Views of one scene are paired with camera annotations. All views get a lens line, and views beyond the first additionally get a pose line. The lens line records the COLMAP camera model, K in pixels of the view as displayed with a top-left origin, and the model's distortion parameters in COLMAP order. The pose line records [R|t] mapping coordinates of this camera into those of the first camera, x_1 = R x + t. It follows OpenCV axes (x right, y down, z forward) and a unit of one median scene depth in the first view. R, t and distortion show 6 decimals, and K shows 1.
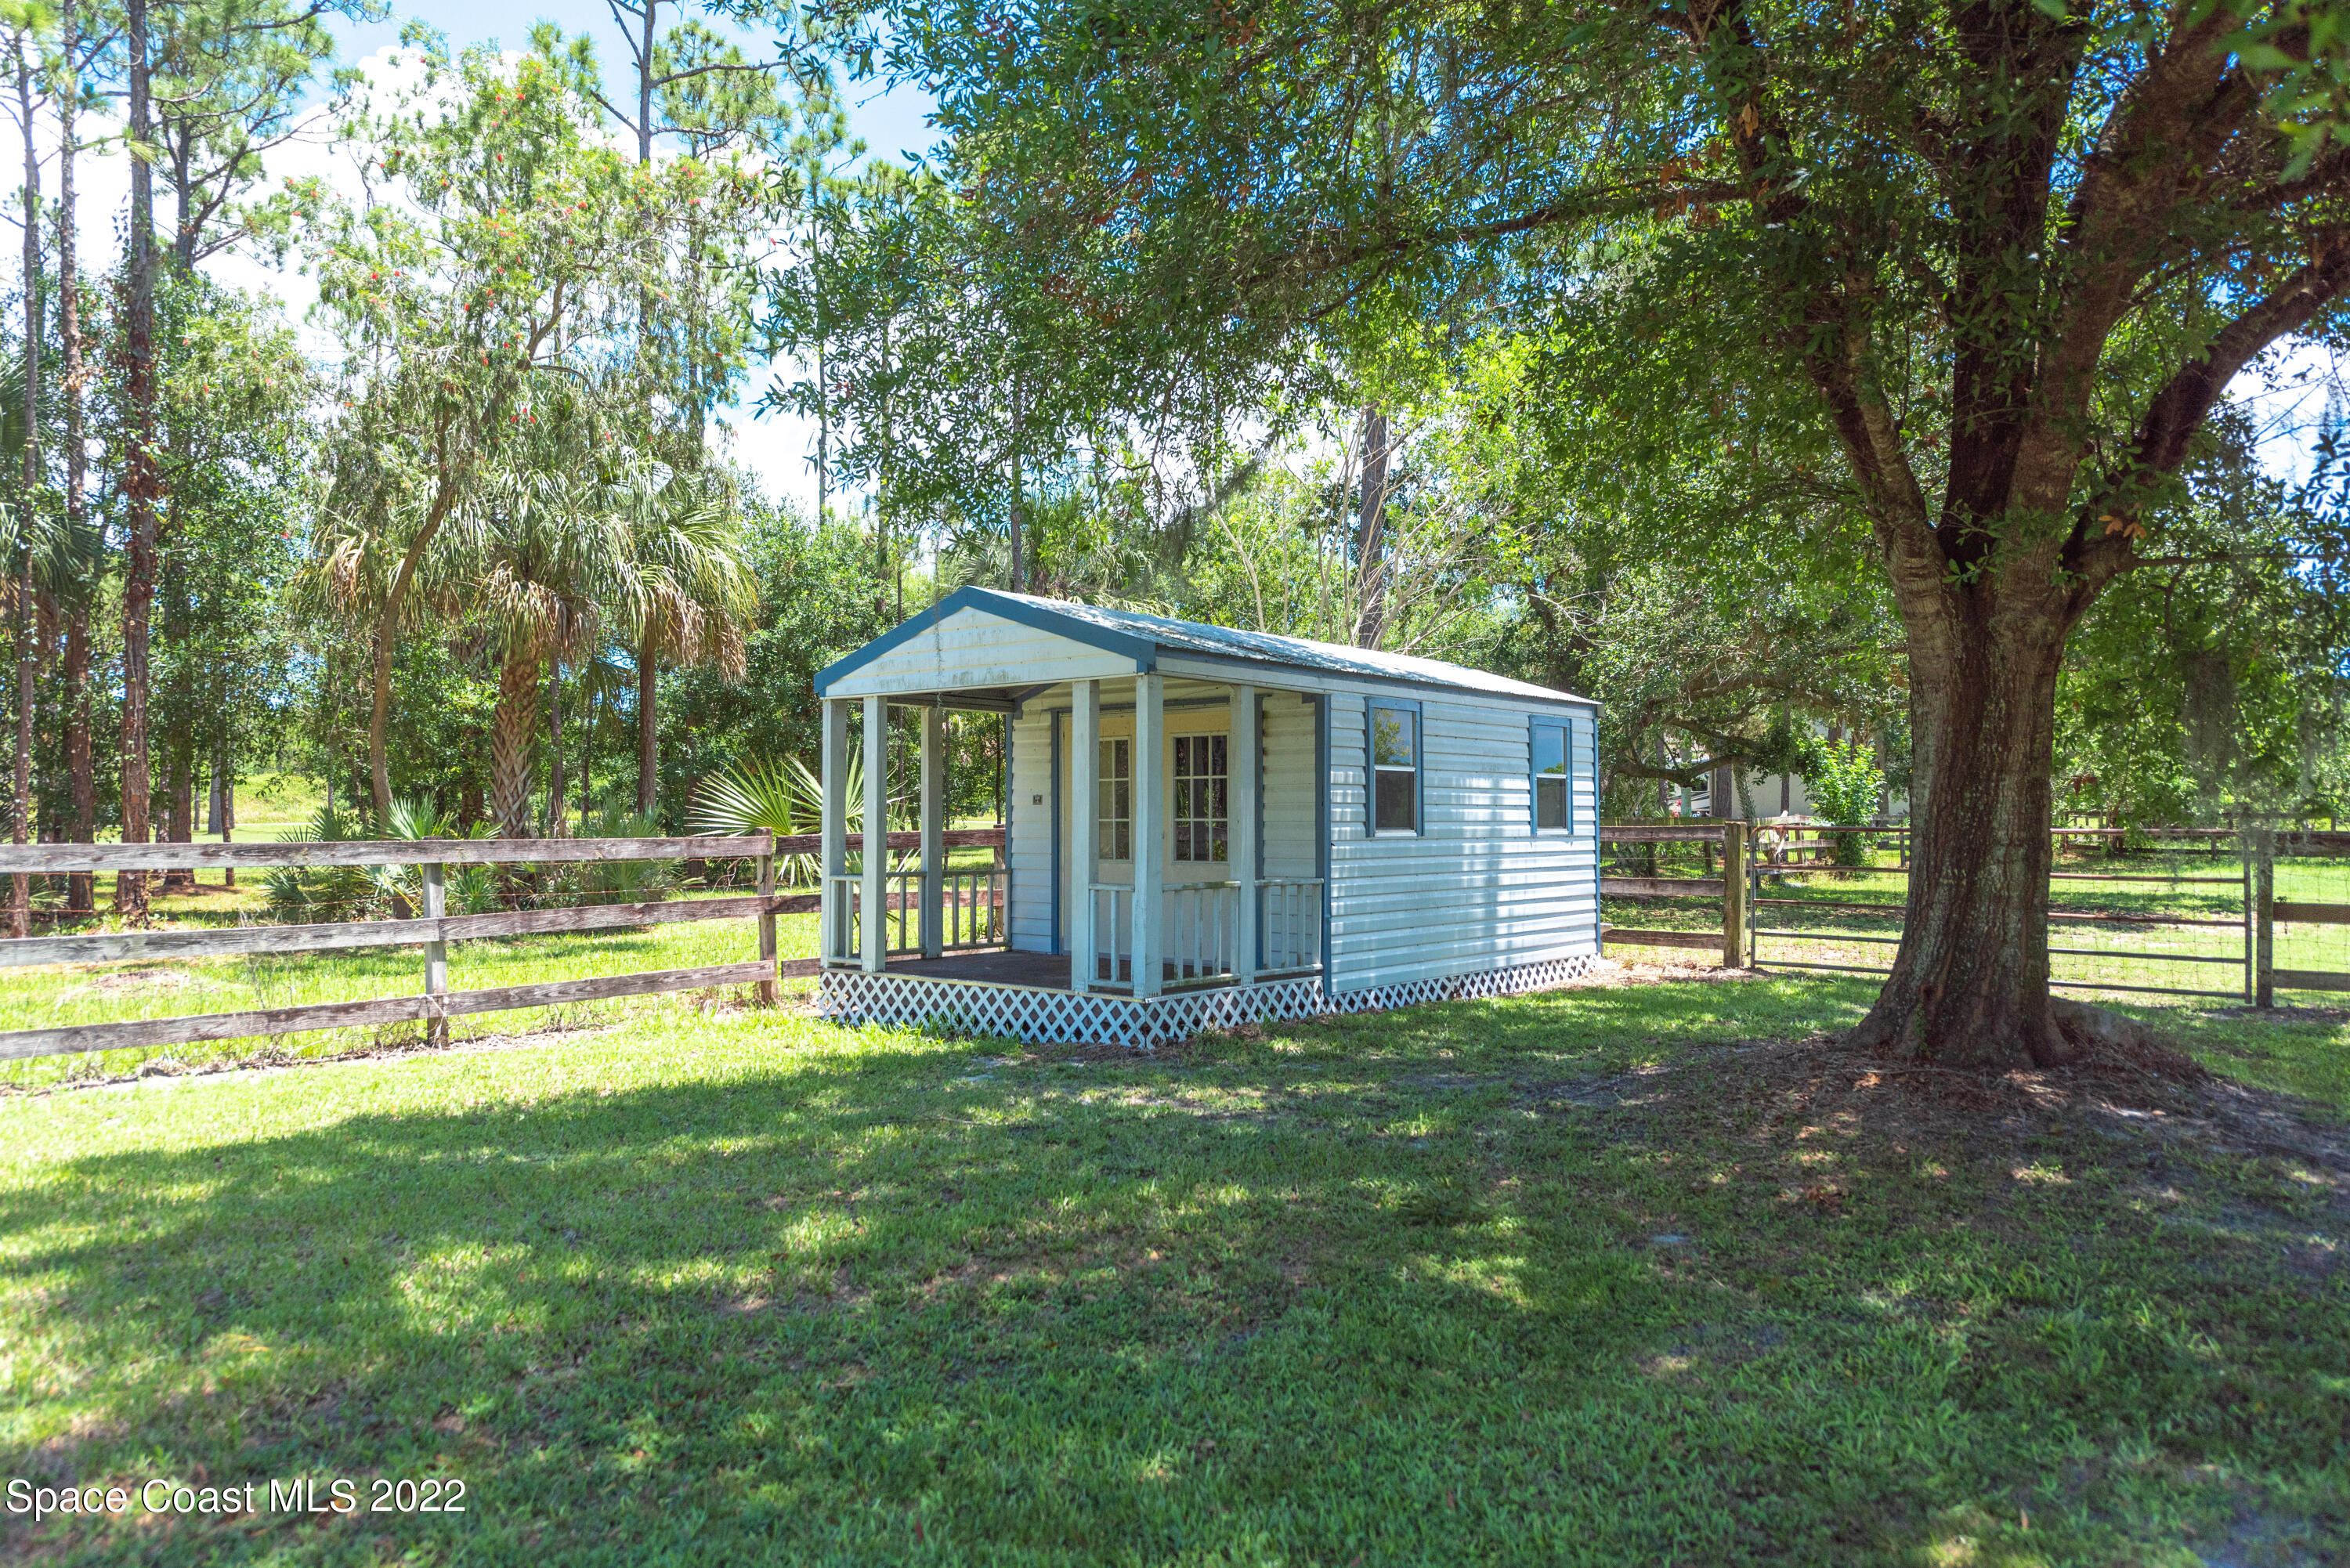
lens RADIAL K [[1563.6, 0, 1172.6], [0, 1563.6, 794.0], [0, 0, 1]] dist [0.001188, 0.000317]
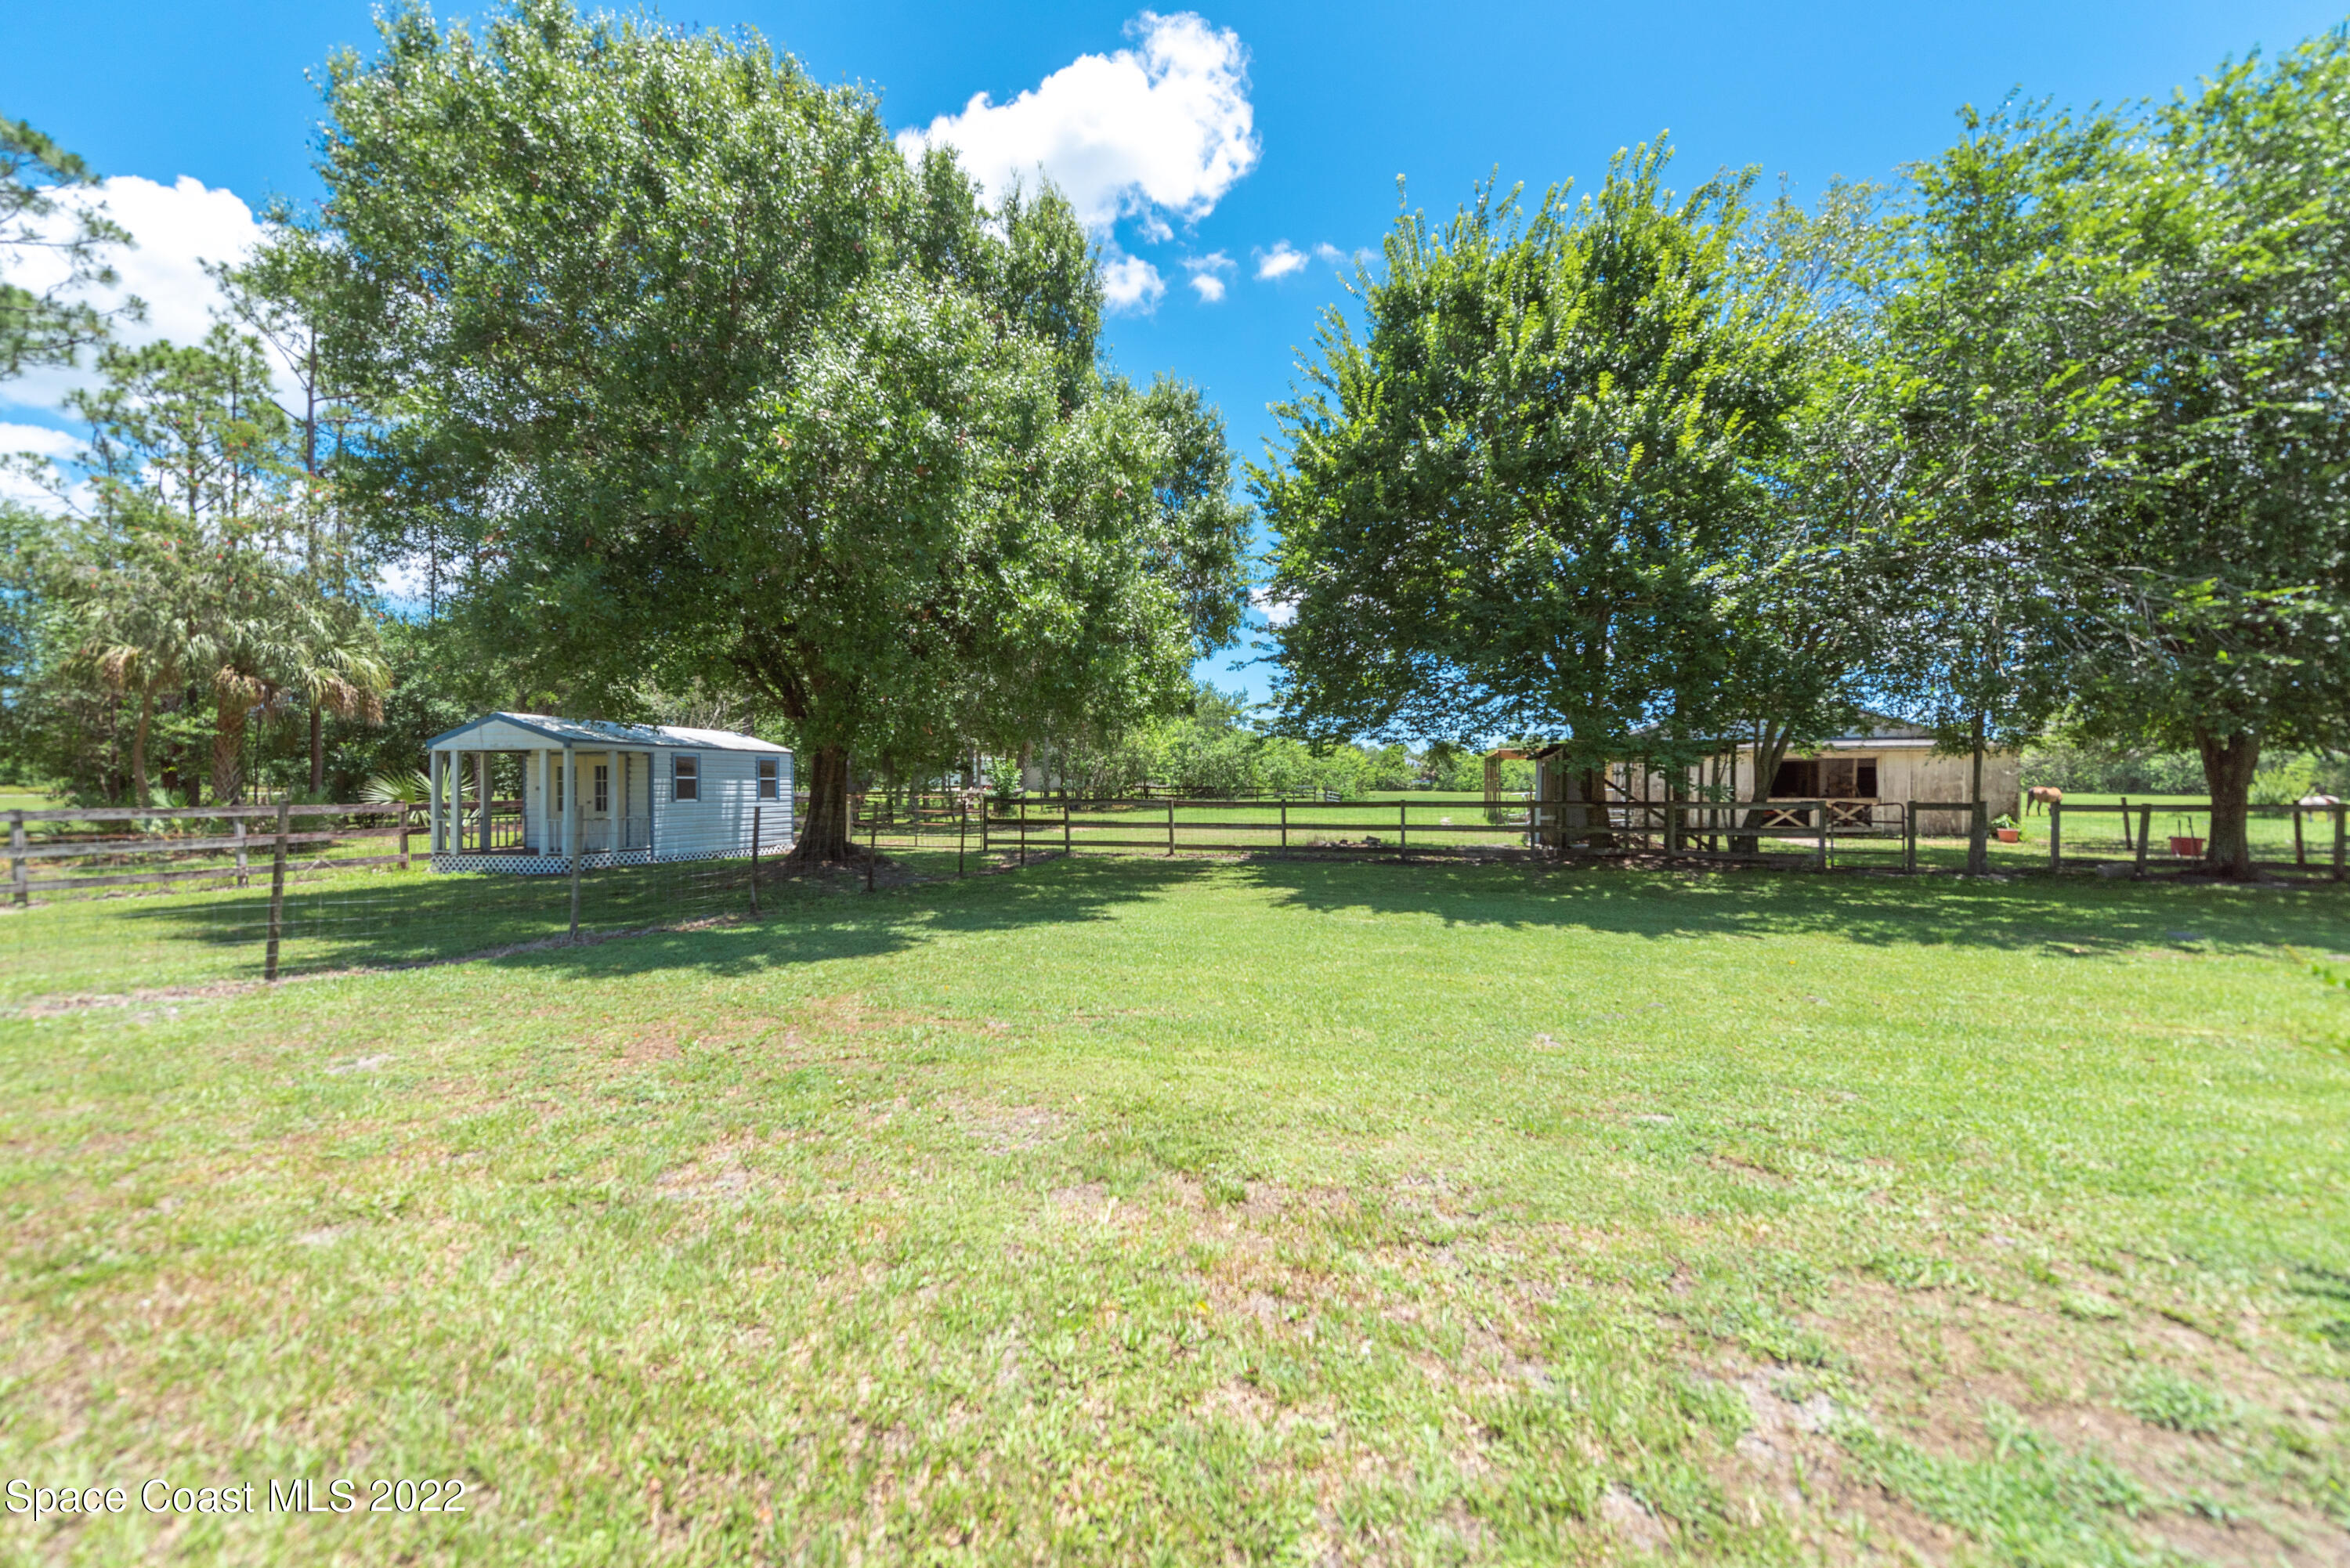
lens RADIAL K [[923.8, 0, 1181.0], [0, 923.8, 787.3], [0, 0, 1]] dist [0.001534, 0.000060]
pose [[0.897577, -0.002367, 0.440851, 0.192696], [-0.004586, 0.999881, 0.014704, -0.025373], [-0.440834, -0.015219, 0.897460, -0.823263]]
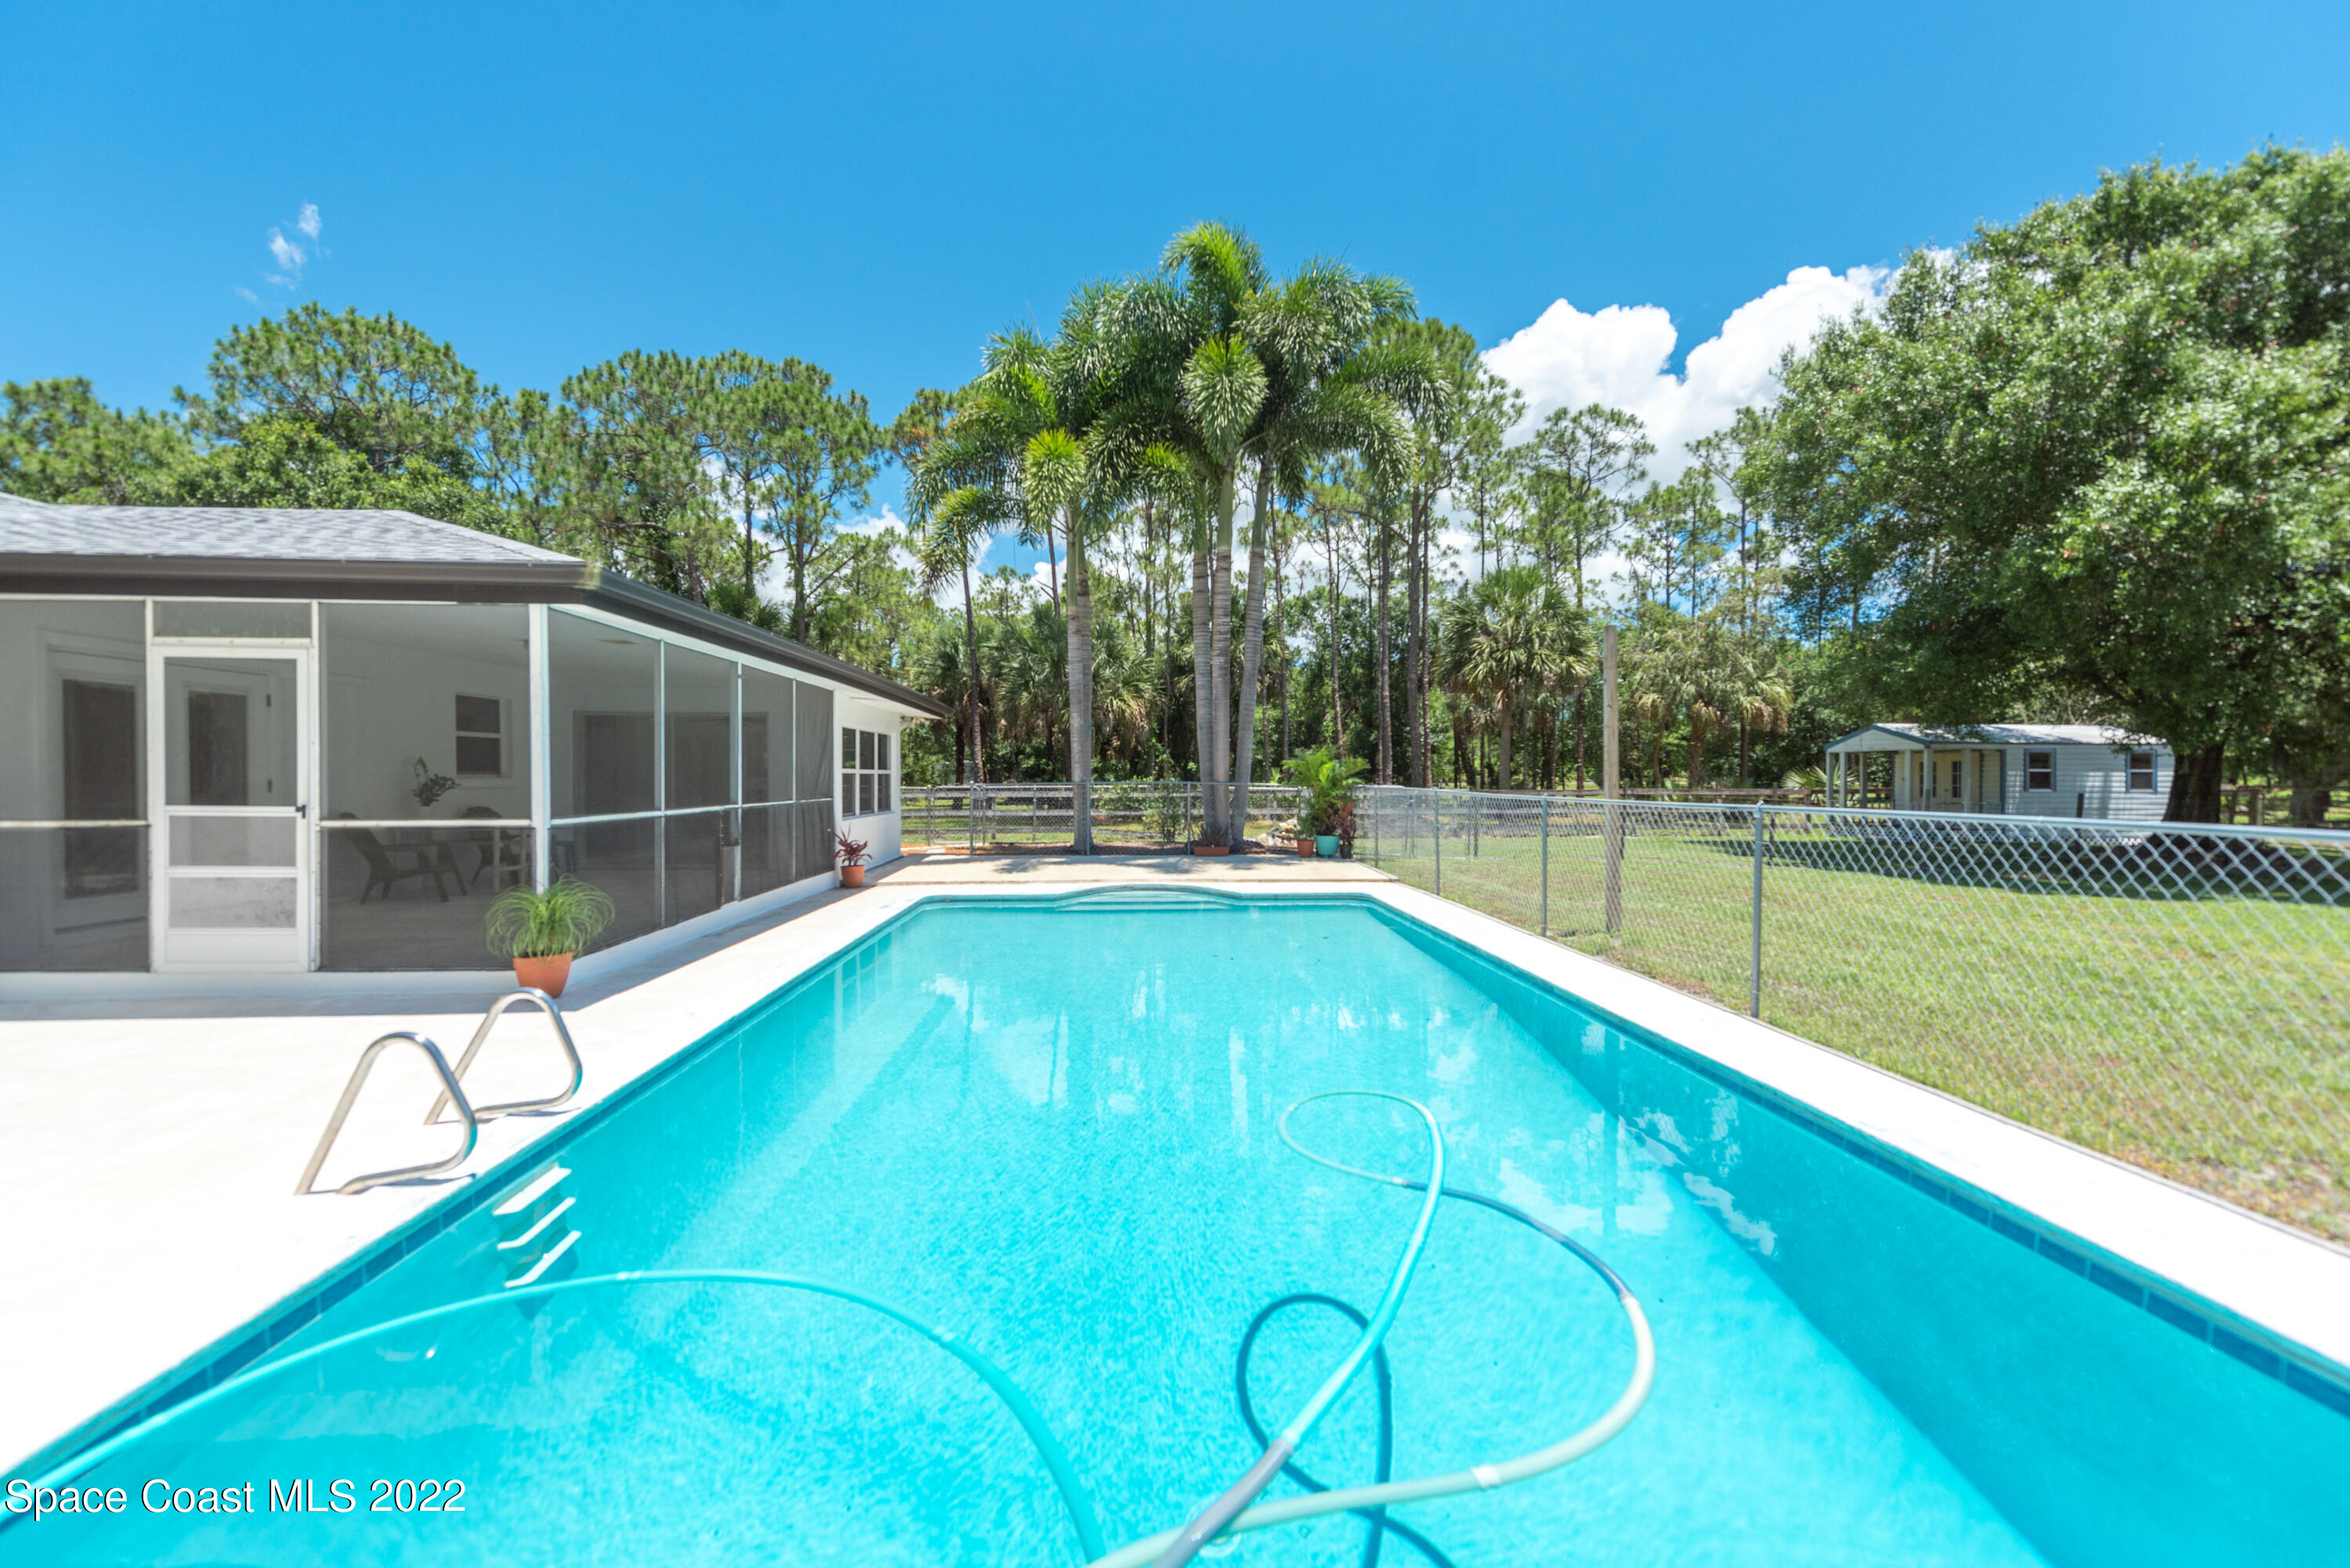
lens RADIAL K [[939.1, 0, 1173.4], [0, 939.1, 784.1], [0, 0, 1]] dist [0.012810, -0.000243]
pose [[0.687639, 0.005956, -0.726028, 0.307818], [0.009139, 0.999816, 0.016858, -0.034040], [0.725995, -0.018227, 0.687458, -1.512717]]
